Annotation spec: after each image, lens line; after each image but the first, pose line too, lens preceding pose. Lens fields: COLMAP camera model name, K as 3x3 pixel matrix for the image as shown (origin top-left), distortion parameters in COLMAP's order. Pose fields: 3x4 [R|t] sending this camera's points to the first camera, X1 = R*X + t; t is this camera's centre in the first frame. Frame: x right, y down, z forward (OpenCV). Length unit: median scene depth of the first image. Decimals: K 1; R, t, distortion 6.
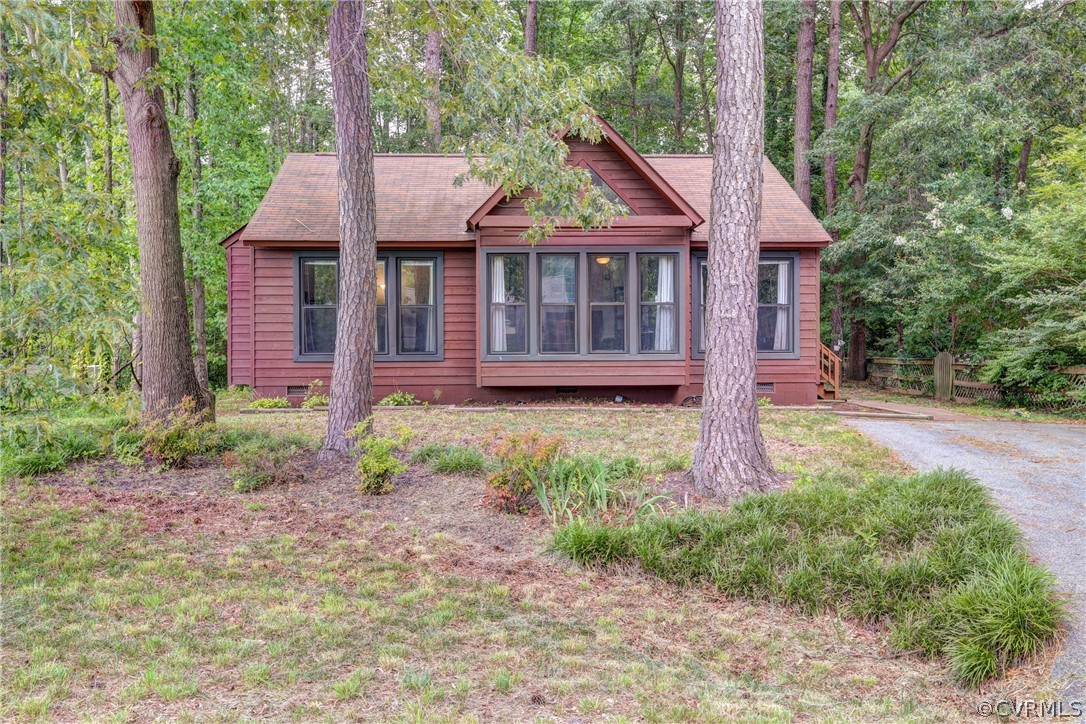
lens RADIAL K [[1004.2, 0, 543.6], [0, 1004.2, 365.0], [0, 0, 1]] dist [0.074050, 0.000000]
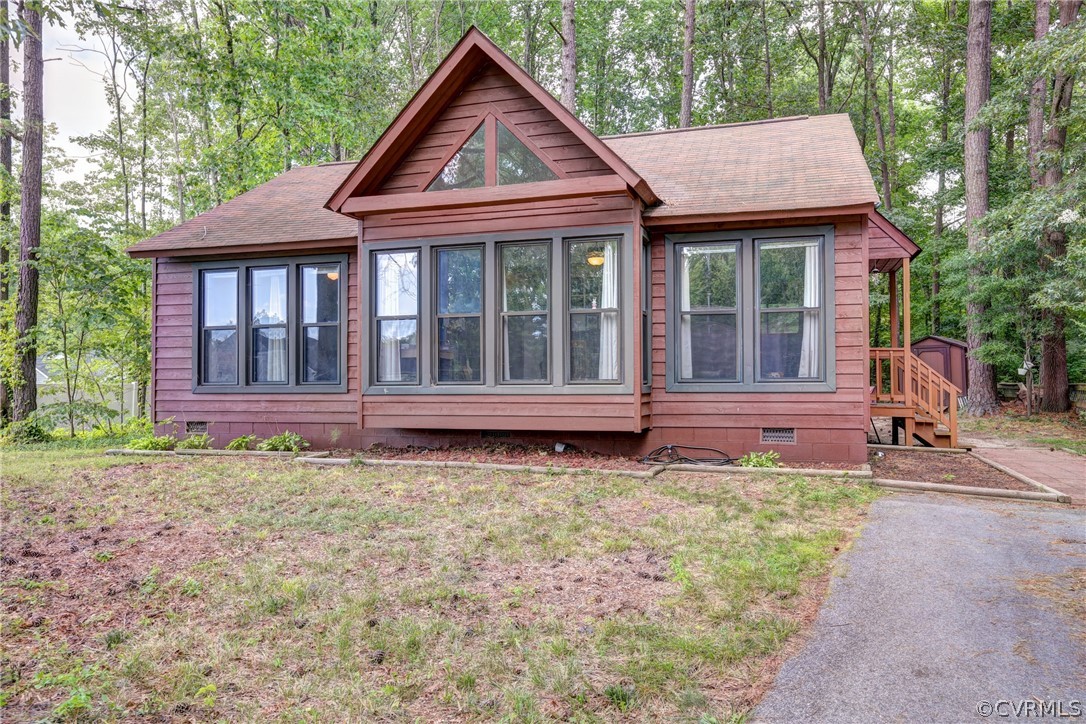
lens RADIAL K [[798.2, 0, 544.8], [0, 798.2, 357.7], [0, 0, 1]] dist [0.002902, 0.013924]
pose [[0.939411, -0.010857, -0.342620, 0.264176], [-0.000384, 0.999464, -0.032724, -0.011381], [0.342792, 0.030873, 0.938904, 0.479208]]
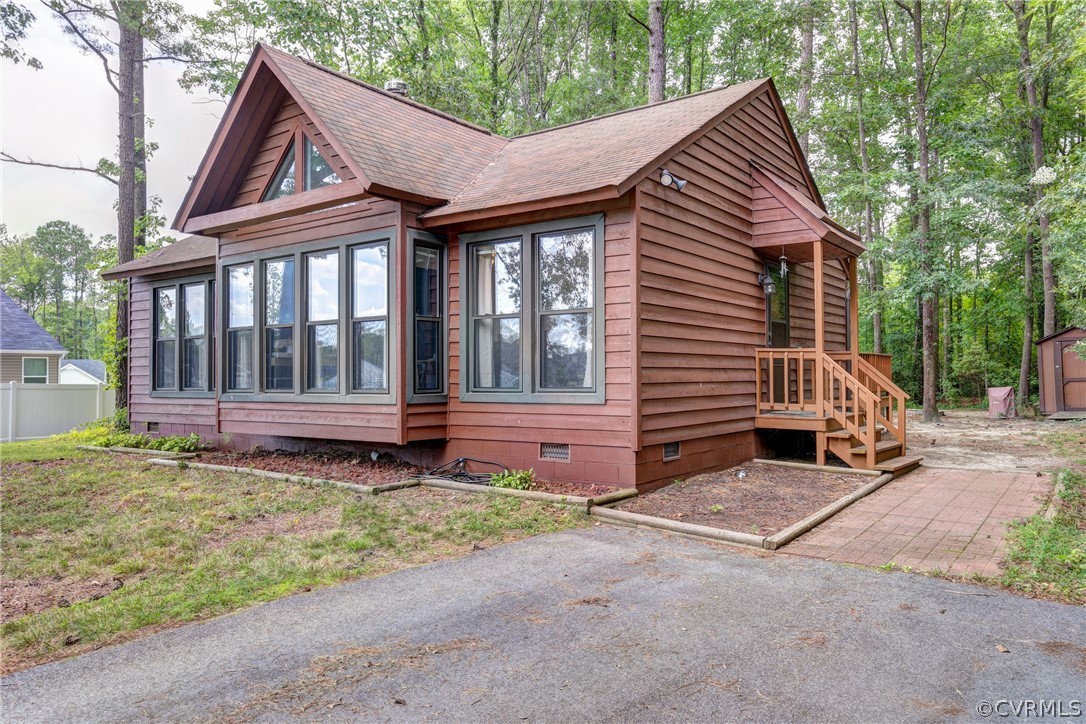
lens RADIAL K [[774.7, 0, 541.1], [0, 774.7, 362.1], [0, 0, 1]] dist [0.000668, 0.003770]
pose [[0.778452, -0.014376, -0.627539, 0.516117], [0.001198, 0.999770, -0.021417, -0.020799], [0.627703, 0.015920, 0.778290, 0.668472]]
